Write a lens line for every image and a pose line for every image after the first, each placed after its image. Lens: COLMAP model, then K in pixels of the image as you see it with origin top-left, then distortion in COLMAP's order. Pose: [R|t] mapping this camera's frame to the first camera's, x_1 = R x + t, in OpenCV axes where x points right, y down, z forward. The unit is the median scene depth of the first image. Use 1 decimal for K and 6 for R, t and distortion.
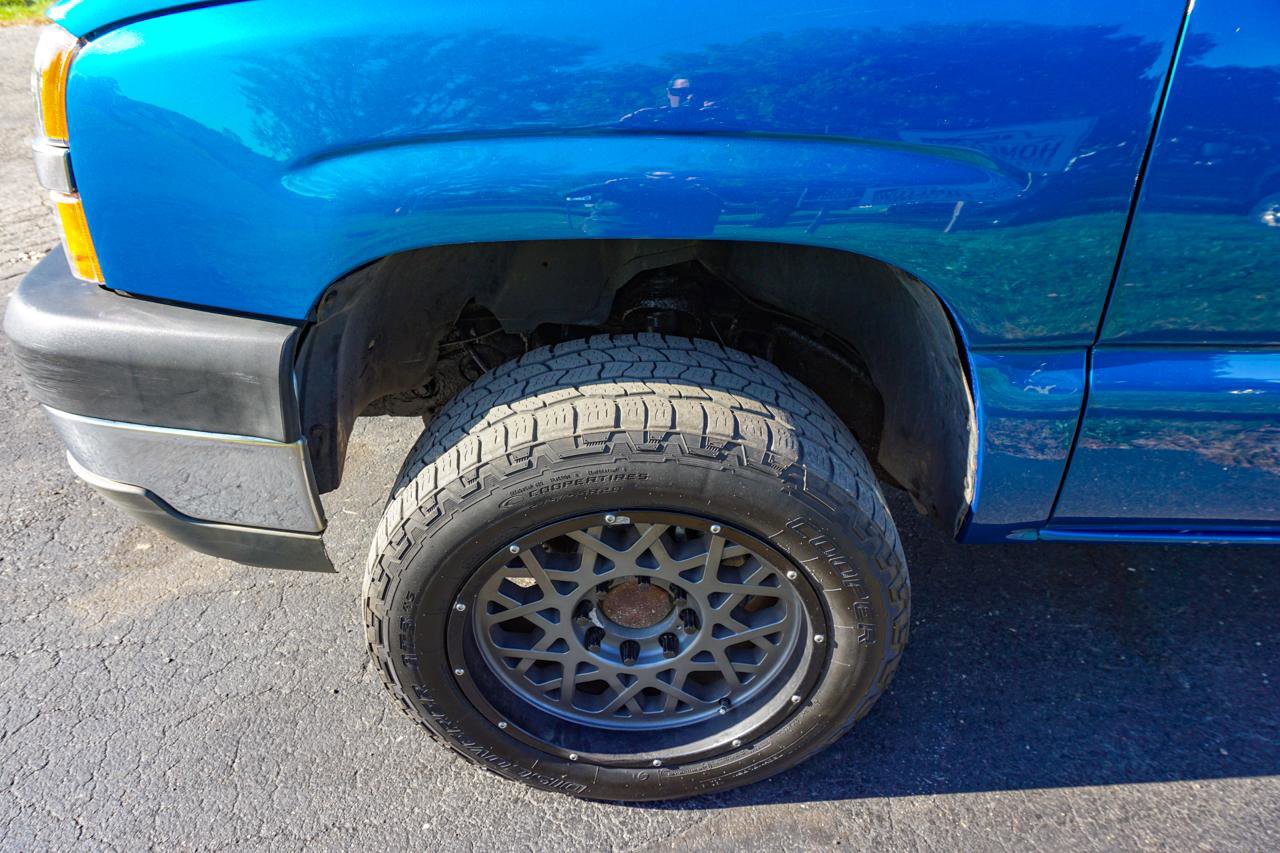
lens RADIAL K [[840.6, 0, 626.8], [0, 840.6, 431.2], [0, 0, 1]] dist [-0.009483, 0.000660]
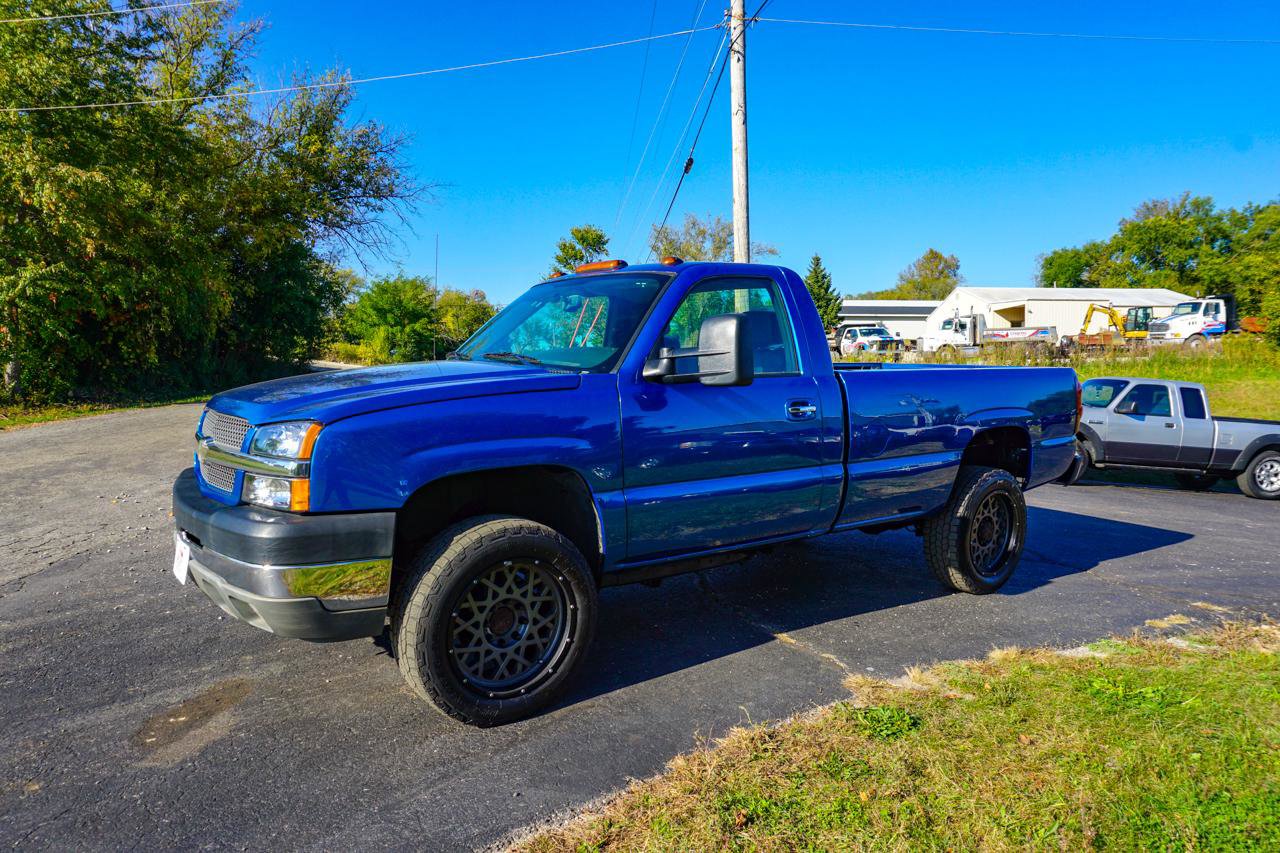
lens RADIAL K [[840.6, 0, 628.8], [0, 840.6, 423.6], [0, 0, 1]] dist [-0.009483, 0.000660]
pose [[0.809760, -0.060485, 0.583635, -1.180414], [0.324550, 0.874832, -0.359632, 0.761281], [-0.488830, 0.480635, 0.728035, -1.374458]]
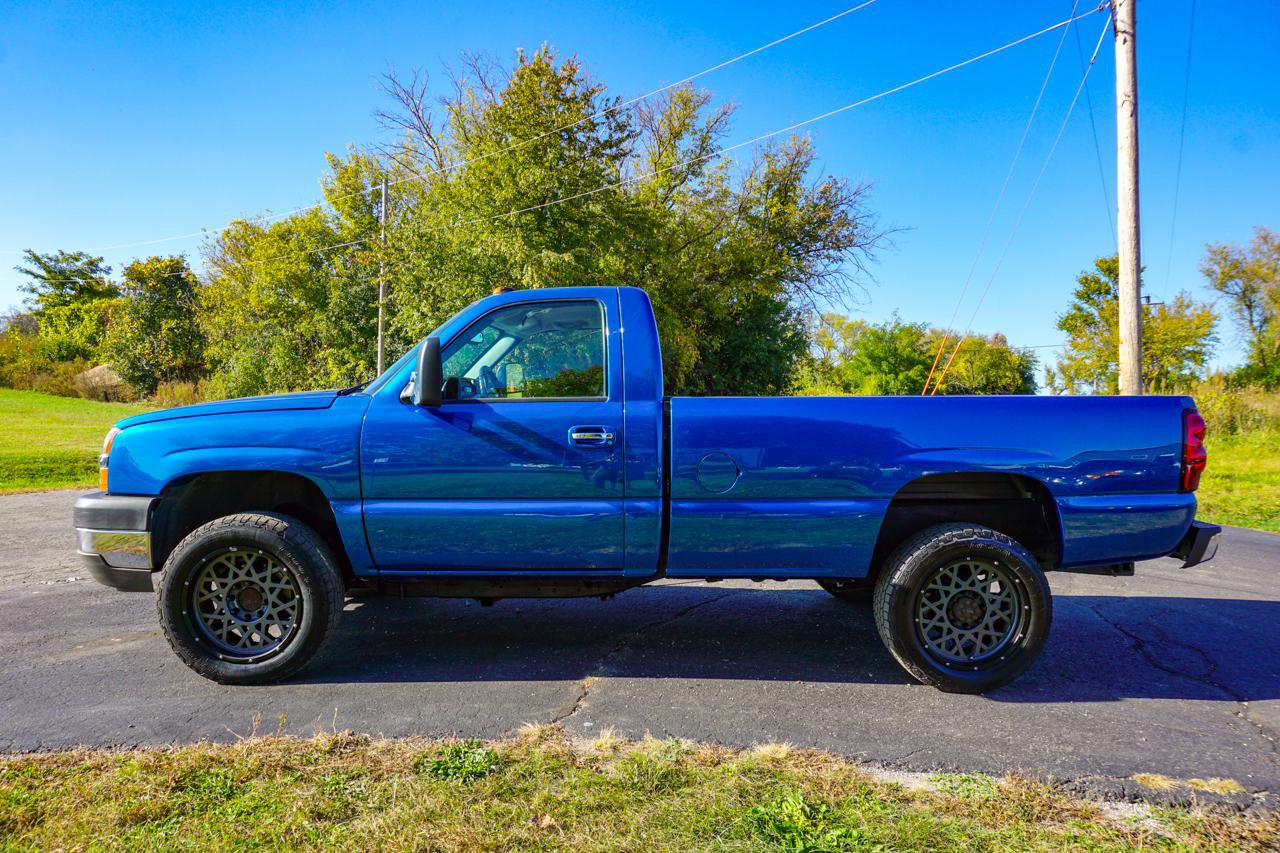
lens RADIAL K [[840.6, 0, 625.8], [0, 840.6, 426.2], [0, 0, 1]] dist [-0.009483, 0.000660]
pose [[0.999818, -0.014519, 0.012336, 1.420905], [0.018804, 0.856173, -0.516347, 1.339549], [-0.003065, 0.516485, 0.856291, -2.039350]]
